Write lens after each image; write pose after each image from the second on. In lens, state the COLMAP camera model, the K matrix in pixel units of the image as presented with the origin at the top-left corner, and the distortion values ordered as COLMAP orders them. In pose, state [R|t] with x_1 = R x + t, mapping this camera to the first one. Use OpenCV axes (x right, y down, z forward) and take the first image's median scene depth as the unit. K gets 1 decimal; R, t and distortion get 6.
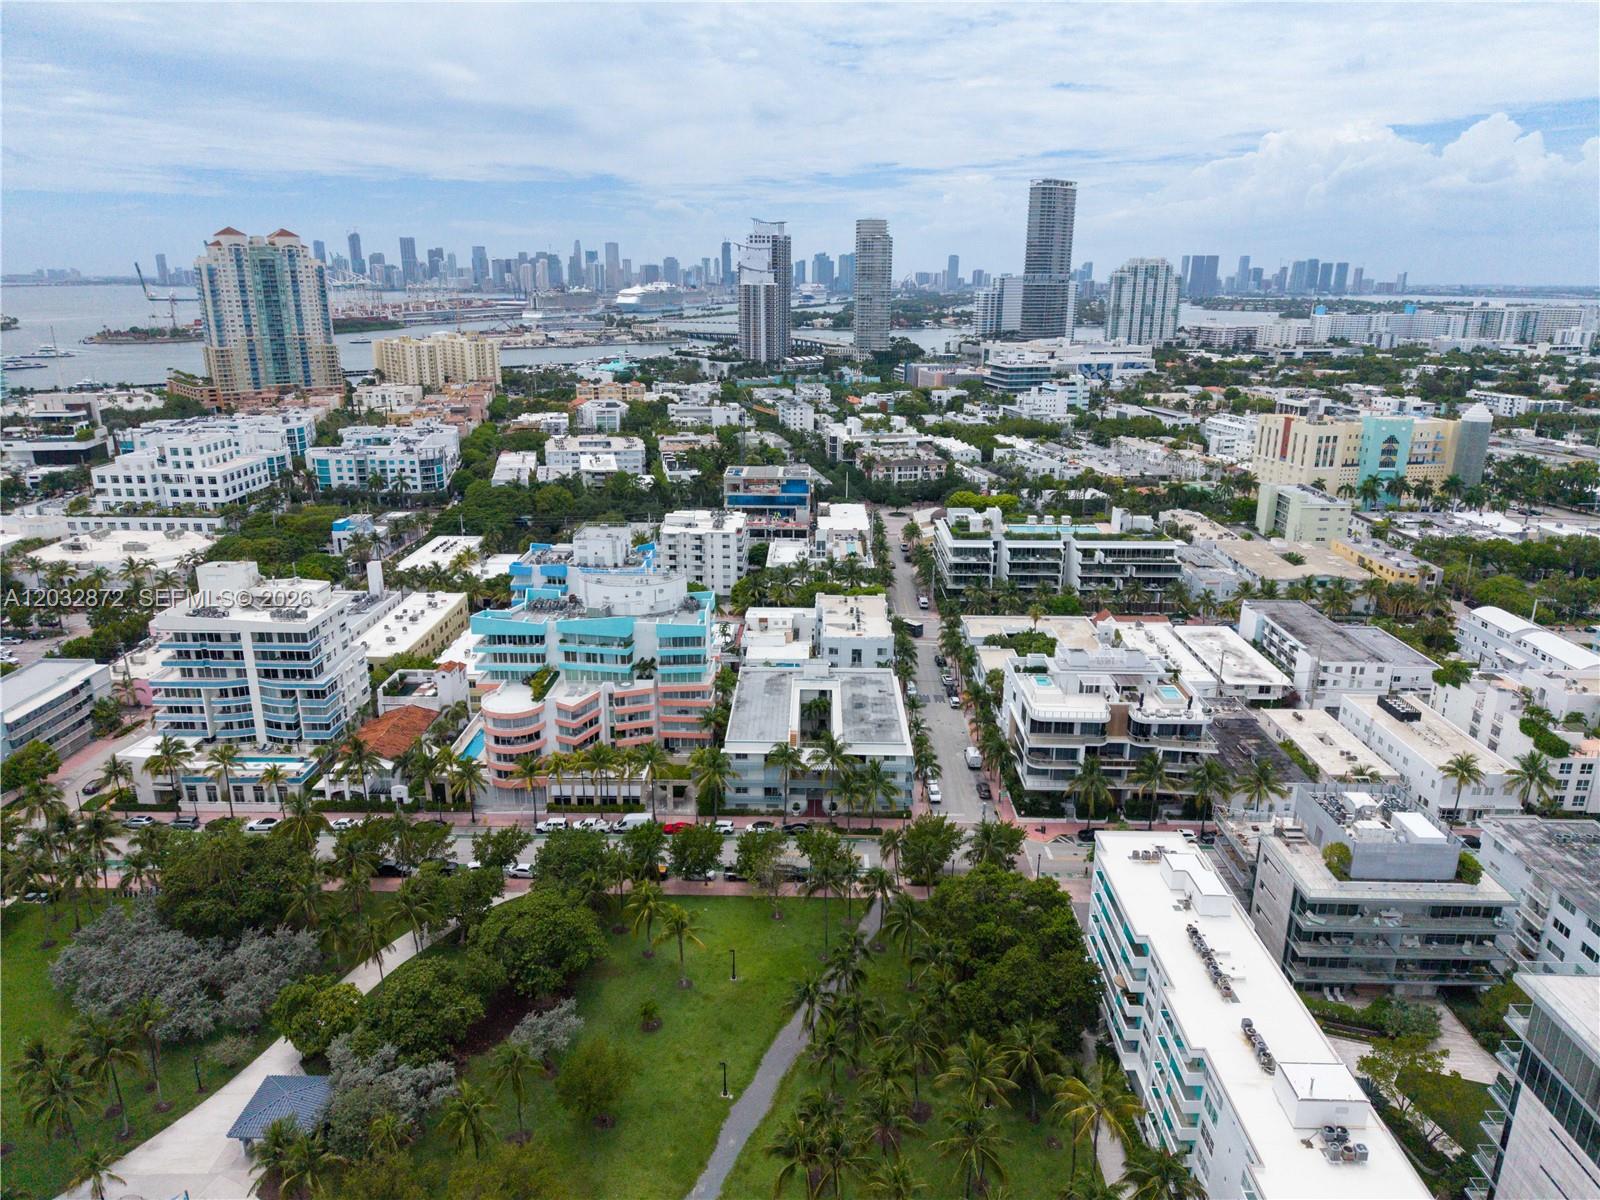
lens RADIAL K [[1059.4, 0, 803.6], [0, 1059.4, 612.0], [0, 0, 1]] dist [0.040542, -0.042937]
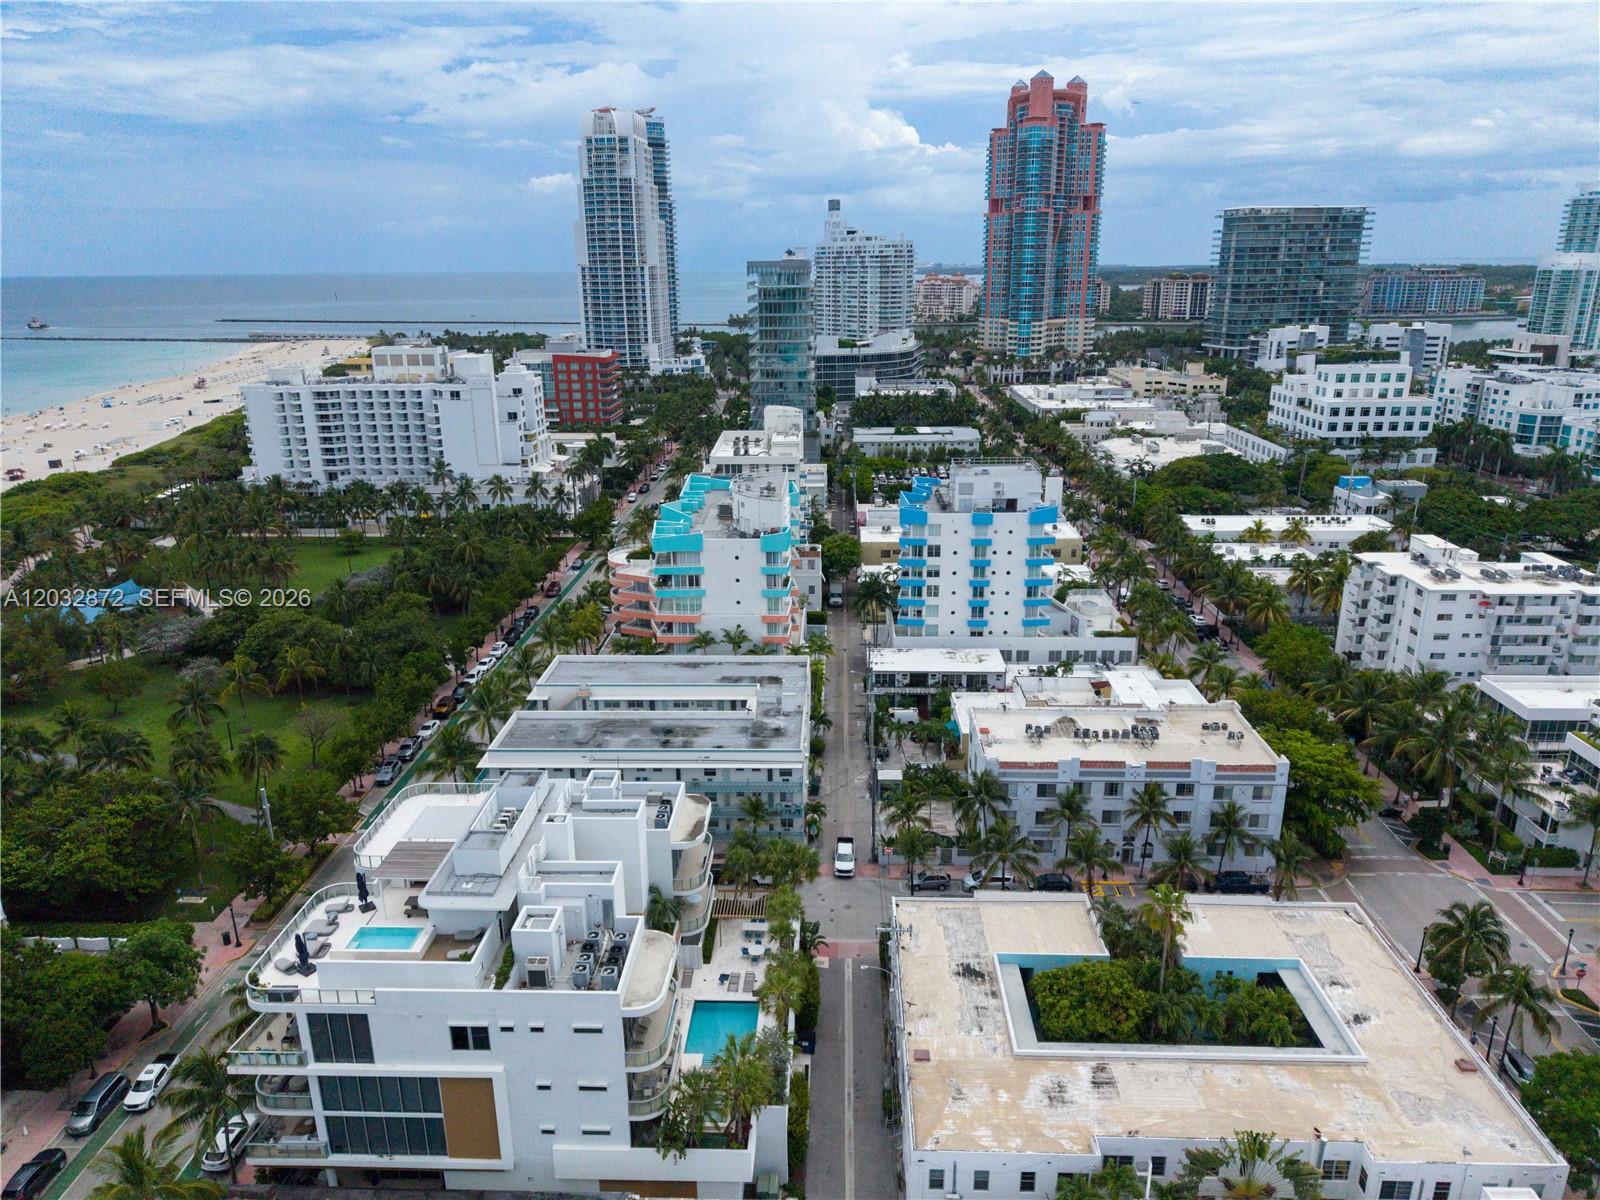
lens RADIAL K [[1059.4, 0, 803.6], [0, 1059.4, 612.0], [0, 0, 1]] dist [0.040542, -0.042937]
pose [[-0.029053, 0.298878, -0.953849, 0.366942], [-0.285151, 0.912121, 0.294489, -0.110273], [0.958042, 0.280547, 0.058725, 0.585721]]
